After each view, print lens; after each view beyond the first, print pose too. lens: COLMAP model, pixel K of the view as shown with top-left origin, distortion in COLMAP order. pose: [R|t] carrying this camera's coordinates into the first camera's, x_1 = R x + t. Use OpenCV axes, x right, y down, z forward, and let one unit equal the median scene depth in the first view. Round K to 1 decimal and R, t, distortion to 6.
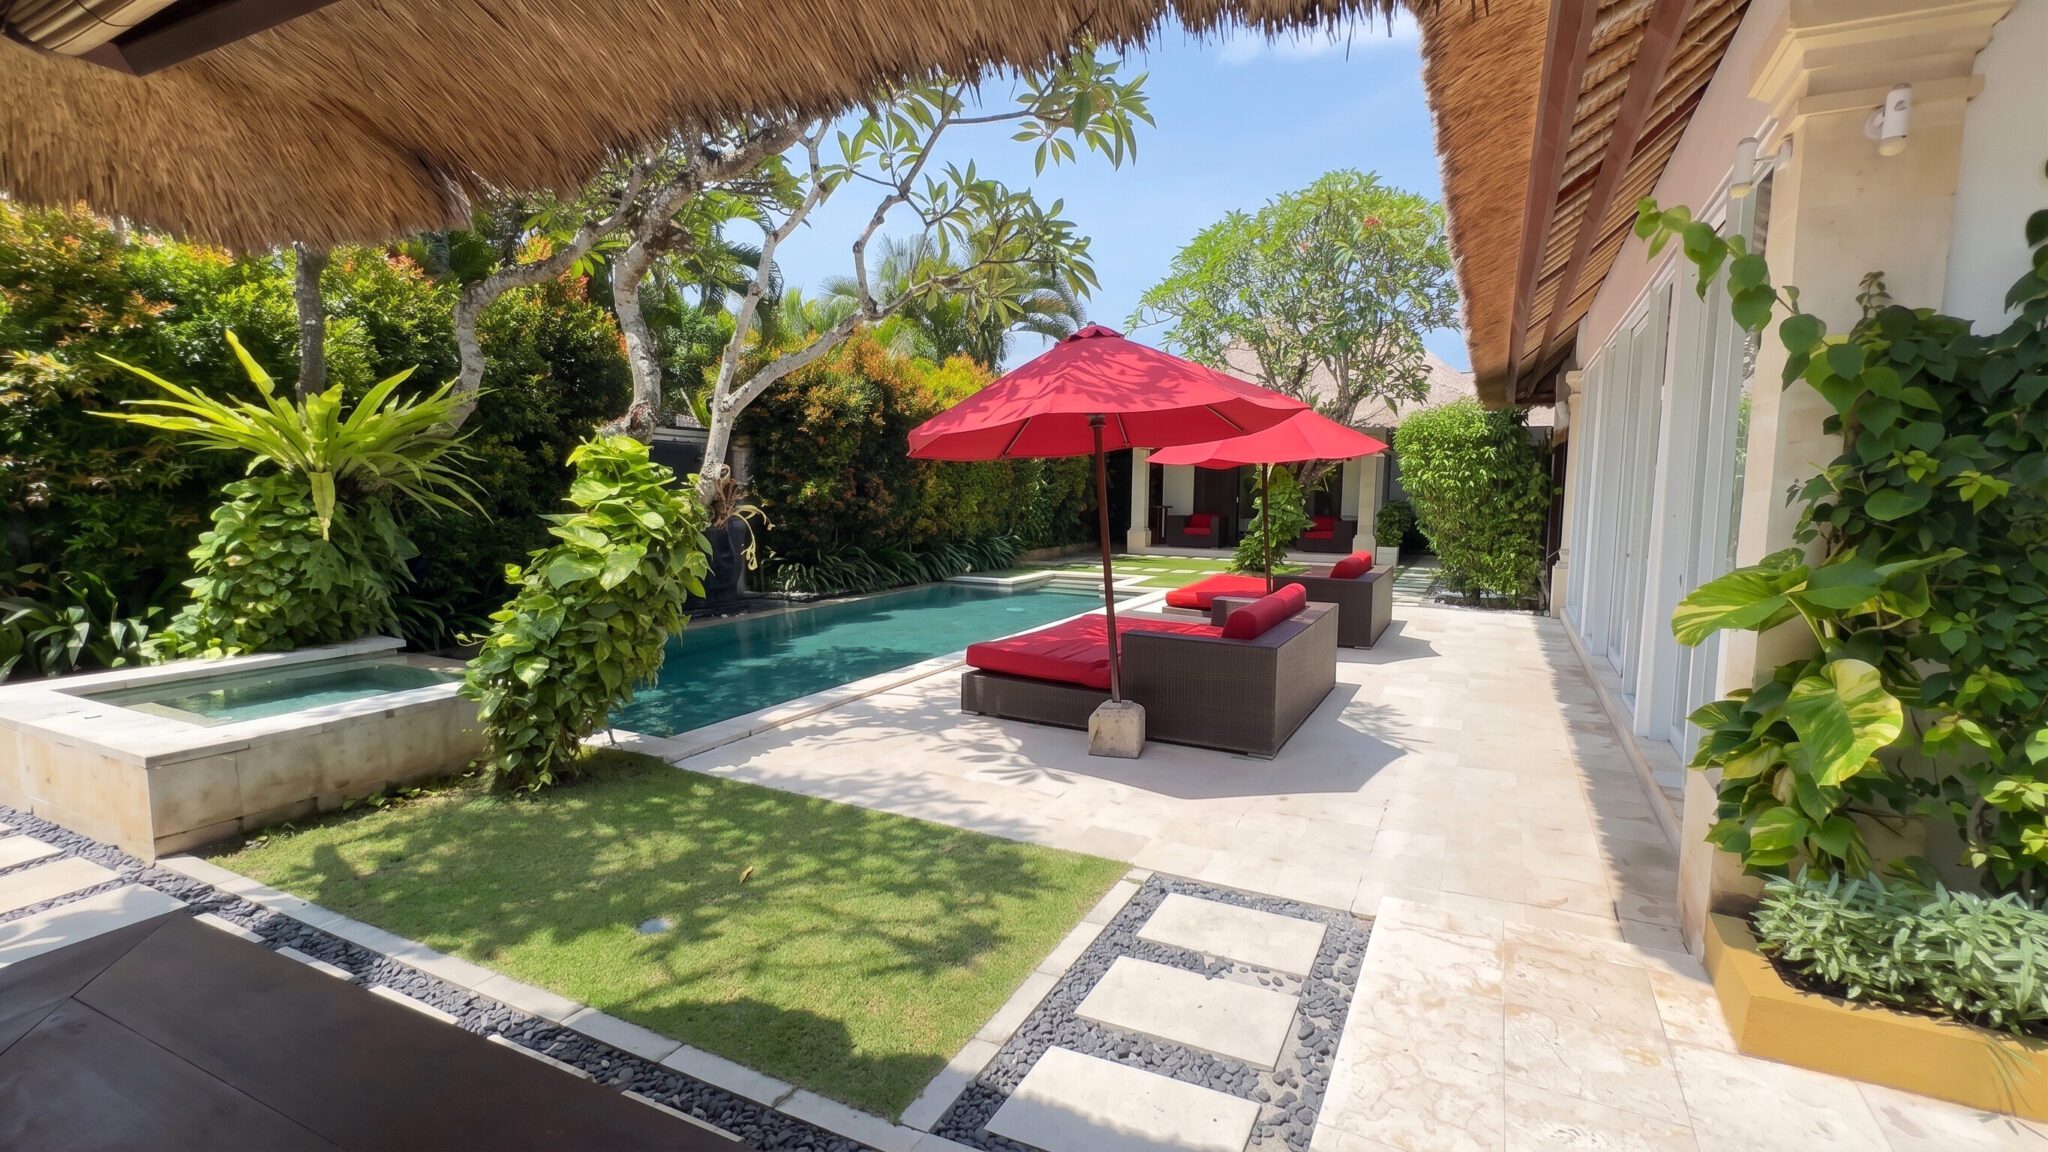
lens RADIAL K [[932.0, 0, 1026.0], [0, 932.0, 576.8], [0, 0, 1]] dist [-0.001866, -0.000200]
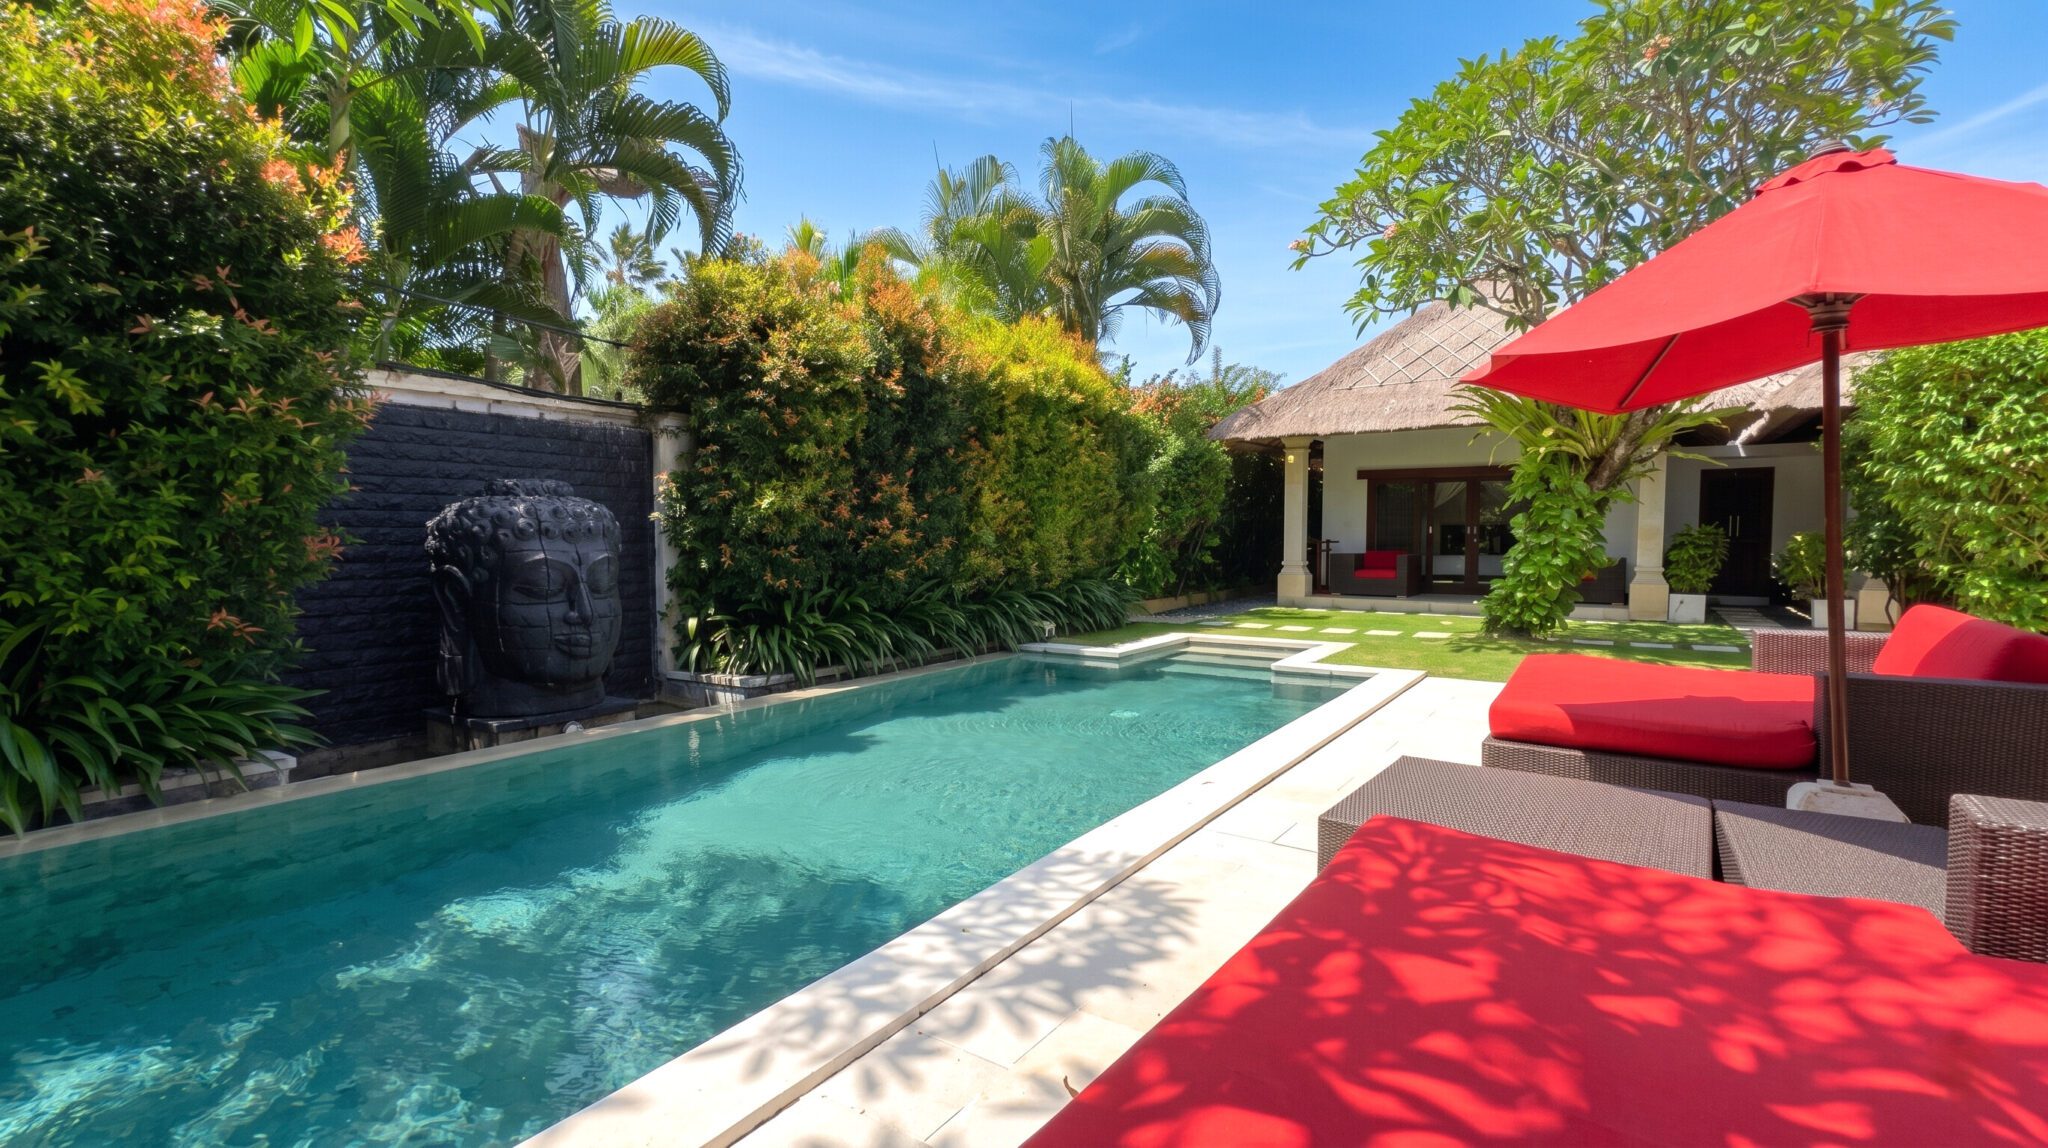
lens RADIAL K [[932.0, 0, 1027.4], [0, 932.0, 573.7], [0, 0, 1]] dist [-0.001866, -0.000200]
pose [[0.993387, -0.004661, -0.114723, -0.004141], [-0.001786, 0.998428, -0.056029, -0.013181], [0.114804, 0.055863, 0.991816, 0.398491]]
